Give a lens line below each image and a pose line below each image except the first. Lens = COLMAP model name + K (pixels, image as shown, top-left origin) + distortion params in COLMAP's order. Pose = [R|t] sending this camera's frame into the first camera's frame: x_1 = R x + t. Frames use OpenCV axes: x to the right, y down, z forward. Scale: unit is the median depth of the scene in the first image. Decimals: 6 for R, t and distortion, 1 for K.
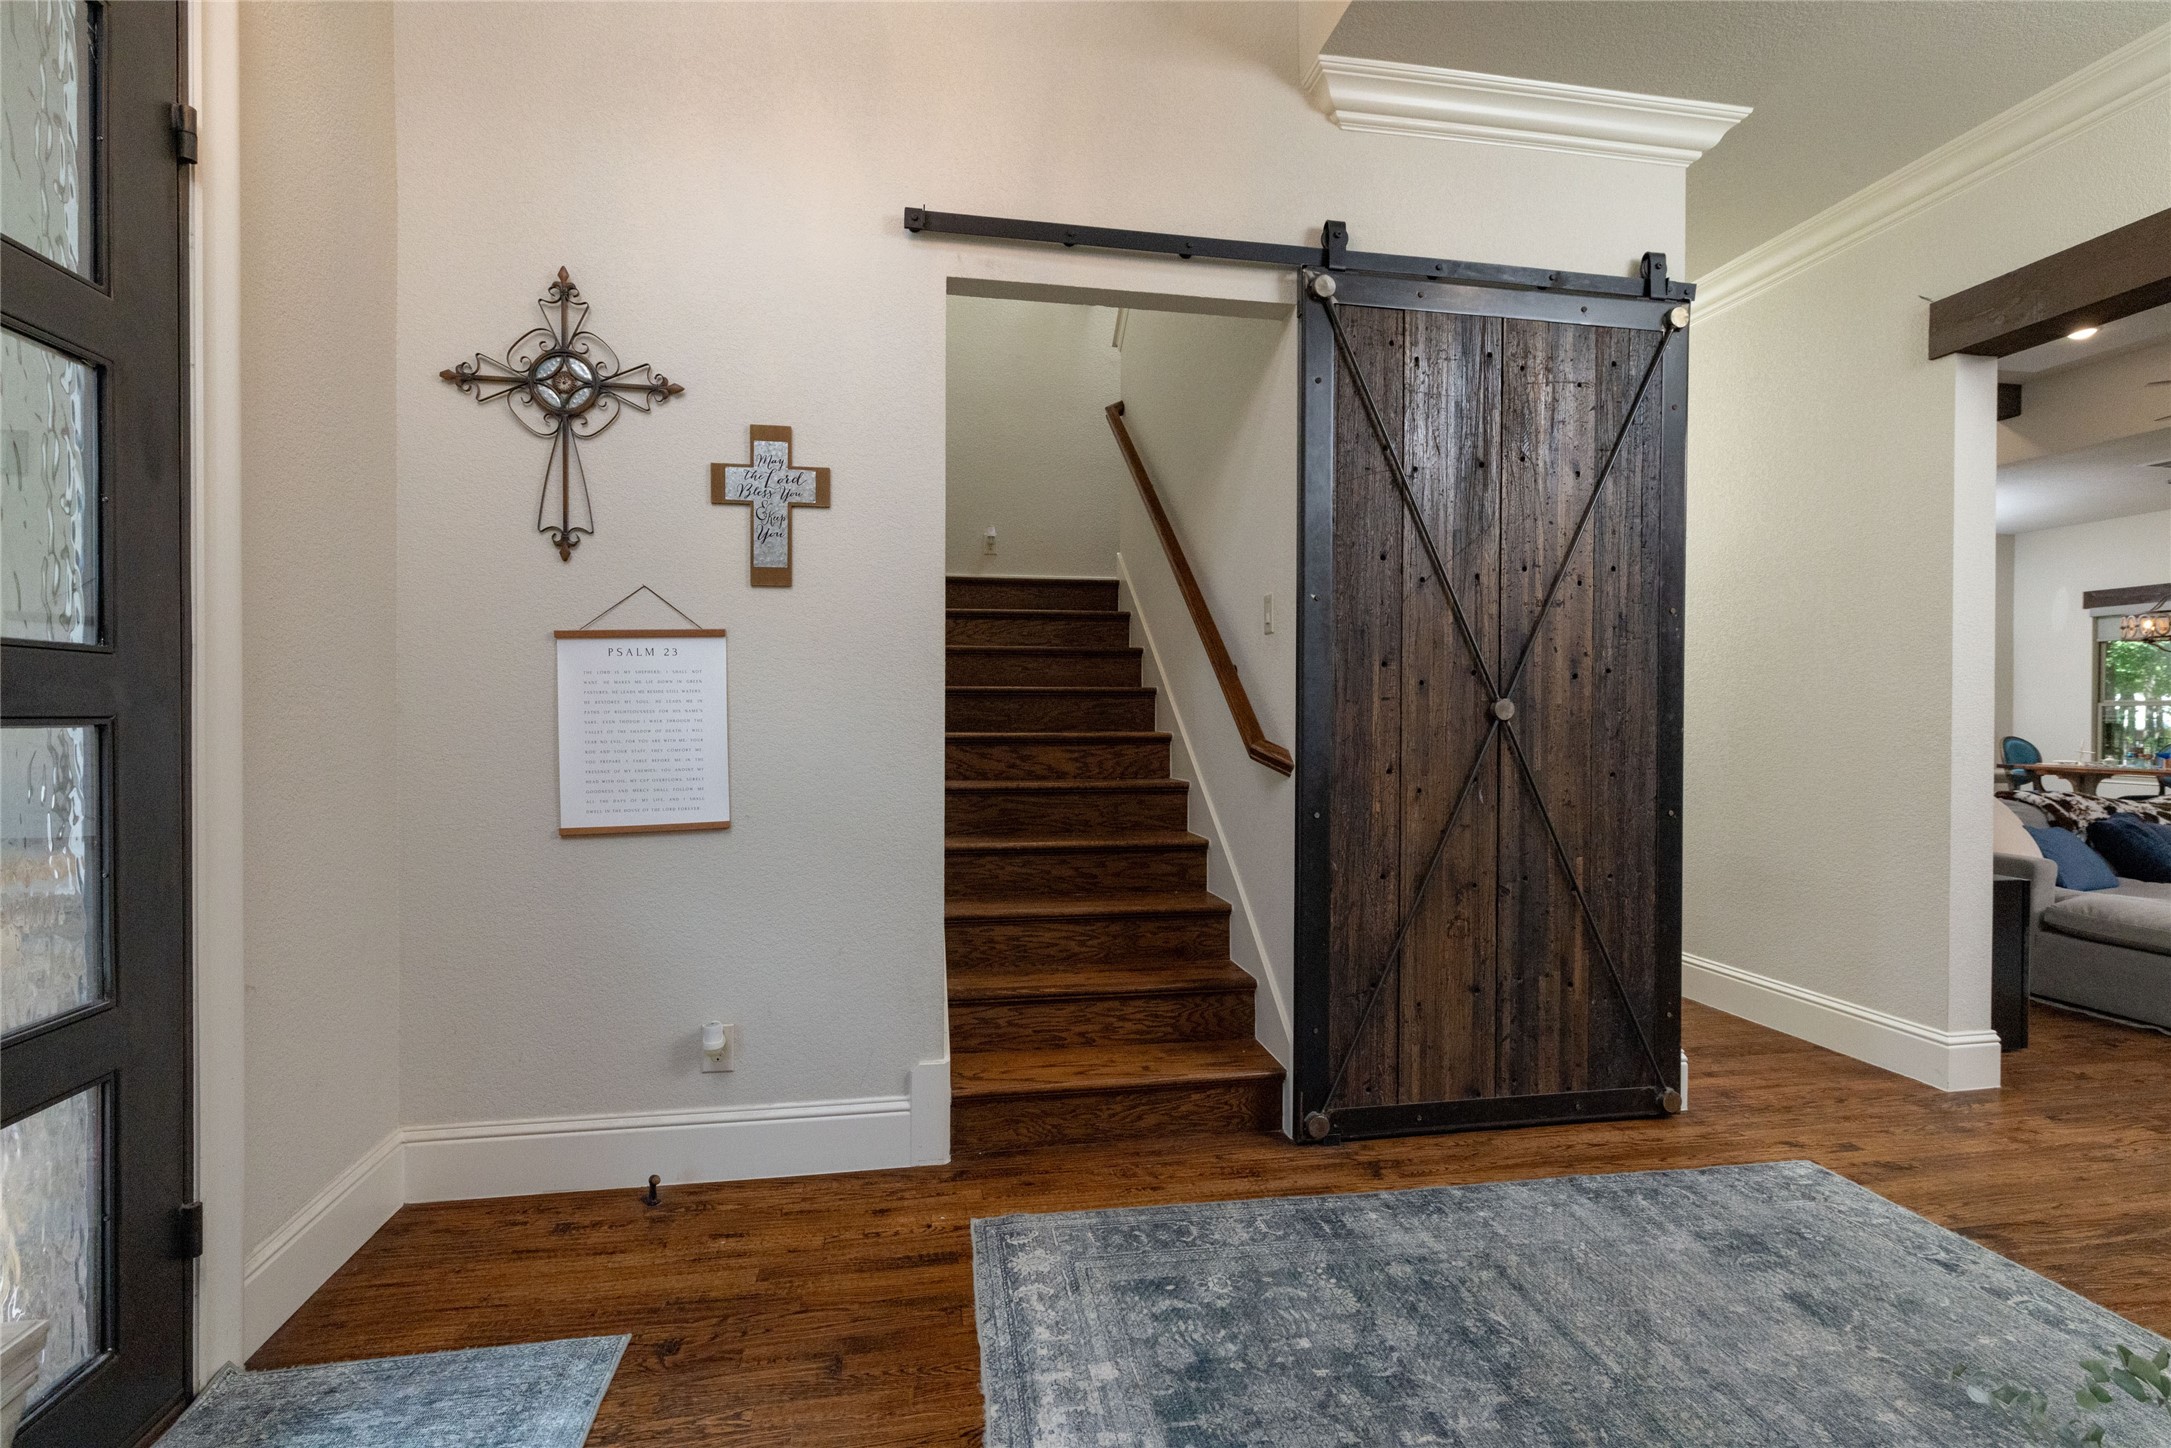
lens RADIAL K [[1052.0, 0, 1085.5], [0, 1052.0, 724.0], [0, 0, 1]] dist [-0.023456, 0.000025]
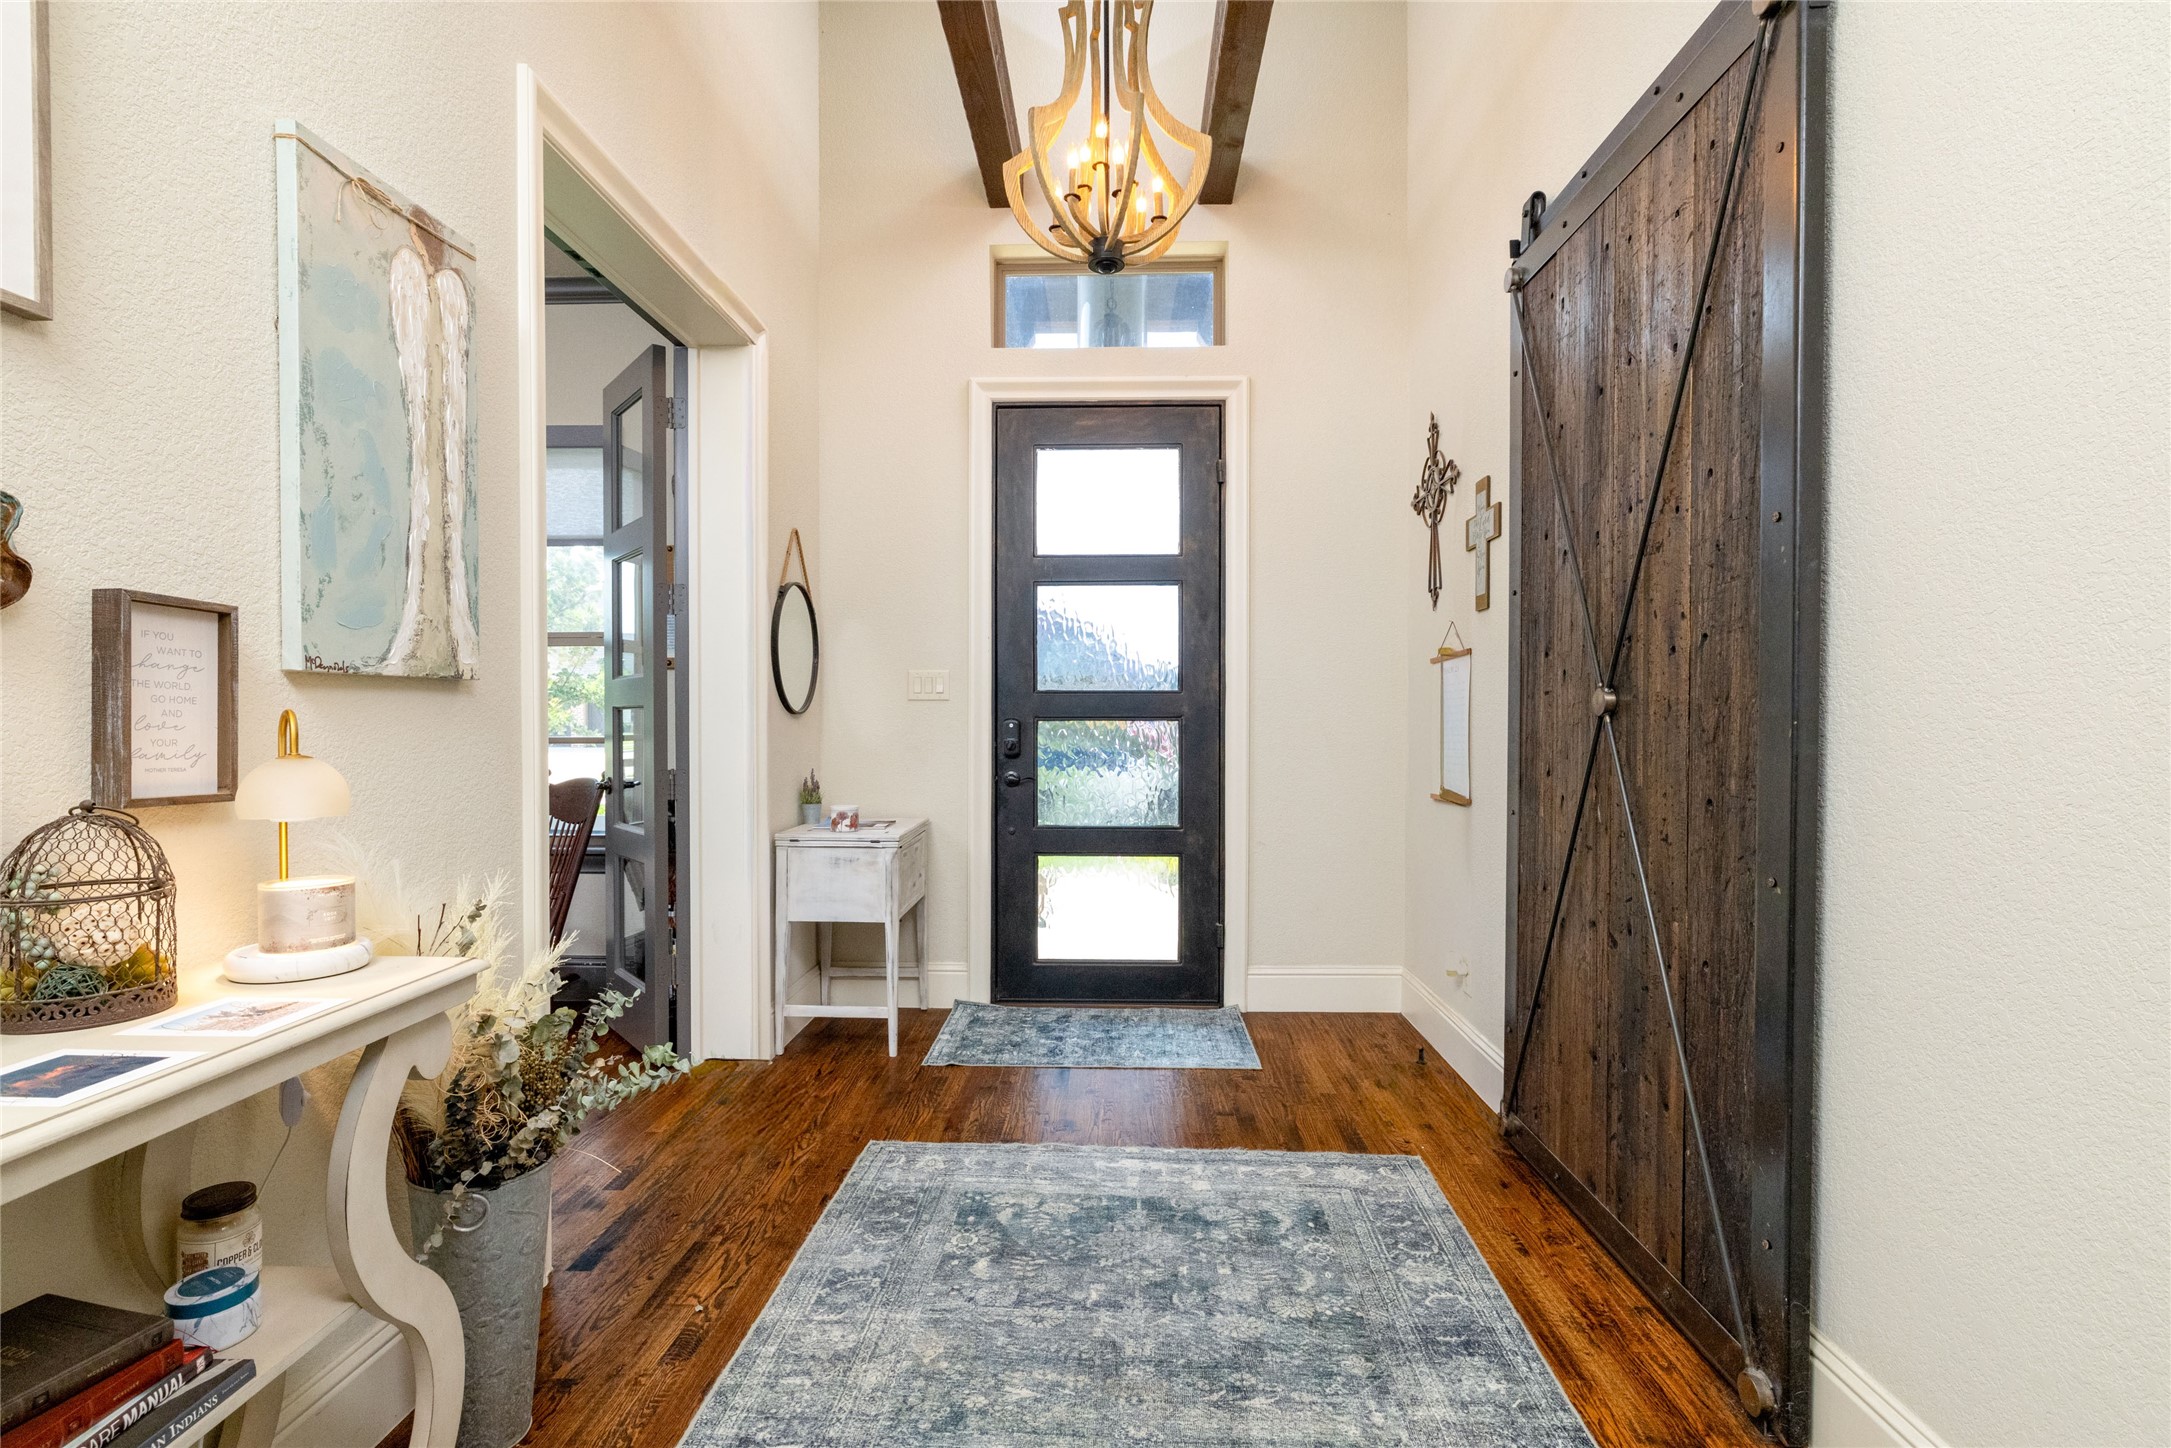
lens RADIAL K [[1010.7, 0, 1081.8], [0, 1010.7, 725.5], [0, 0, 1]] dist [0.000068, 0.000222]
pose [[-0.196652, 0.030648, -0.979994, 1.233595], [-0.012634, 0.999349, 0.033789, -0.051911], [0.980392, 0.019026, -0.196137, 0.971912]]
